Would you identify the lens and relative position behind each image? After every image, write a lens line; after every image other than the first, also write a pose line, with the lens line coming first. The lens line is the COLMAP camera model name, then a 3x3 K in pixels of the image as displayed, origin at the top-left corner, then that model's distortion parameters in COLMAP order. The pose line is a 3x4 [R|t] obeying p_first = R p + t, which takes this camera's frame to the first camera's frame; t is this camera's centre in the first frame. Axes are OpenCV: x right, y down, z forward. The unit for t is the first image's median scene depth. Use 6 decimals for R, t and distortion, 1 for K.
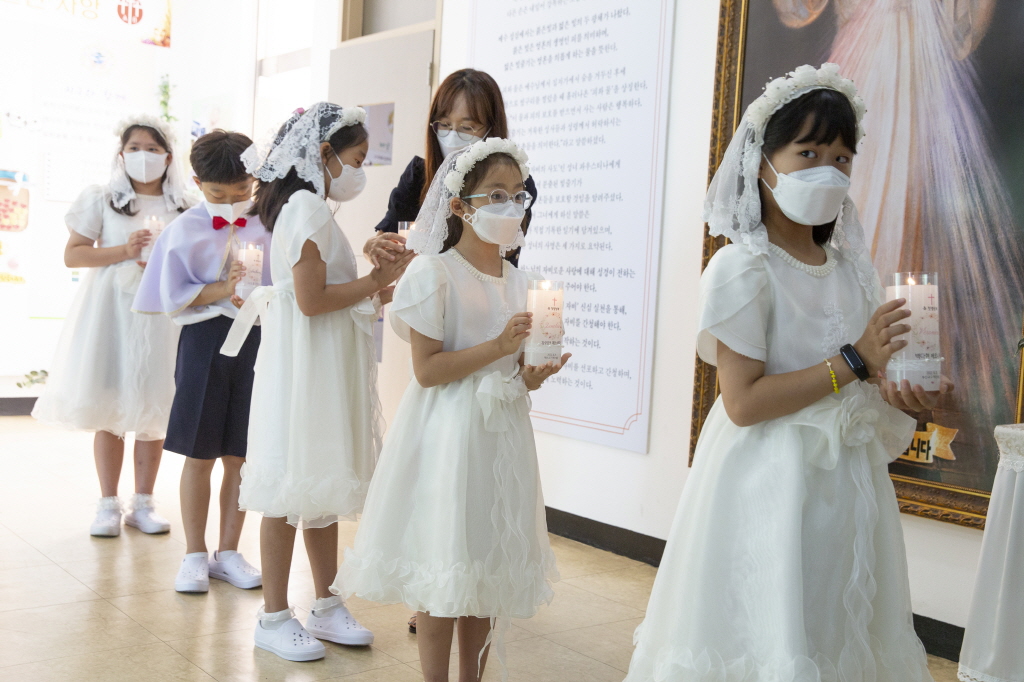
lens RADIAL K [[1103.5, 0, 512.0], [0, 1103.5, 341.0], [0, 0, 1]] dist [0.001750, 0.053189]
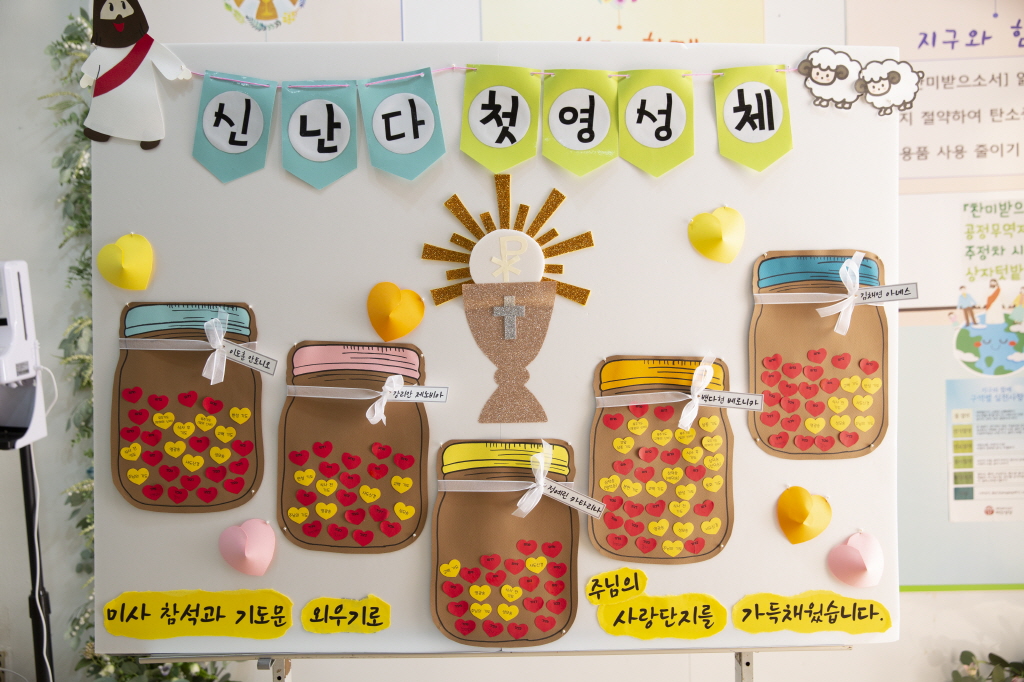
lens RADIAL K [[978.5, 0, 512.0], [0, 978.5, 341.0], [0, 0, 1]] dist [0.003000, 0.001293]
pose [[0.765229, -0.065504, -0.640417, -0.509049], [0.034568, 0.997556, -0.060729, -0.170682], [0.642830, 0.024334, 0.765623, 1.085196]]
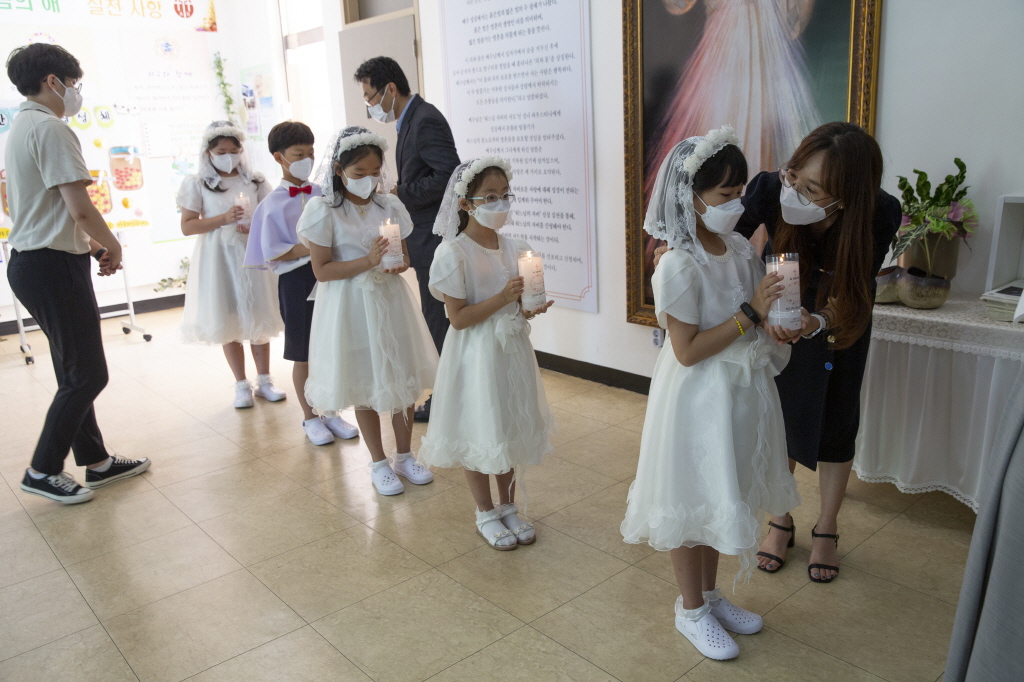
lens RADIAL K [[781.9, 0, 512.0], [0, 781.9, 341.0], [0, 0, 1]] dist [-0.086552, 0.091312]
pose [[0.993412, -0.113413, 0.016419, -0.013082], [0.107907, 0.974014, 0.199129, -0.079258], [-0.038576, -0.196045, 0.979836, -0.029370]]
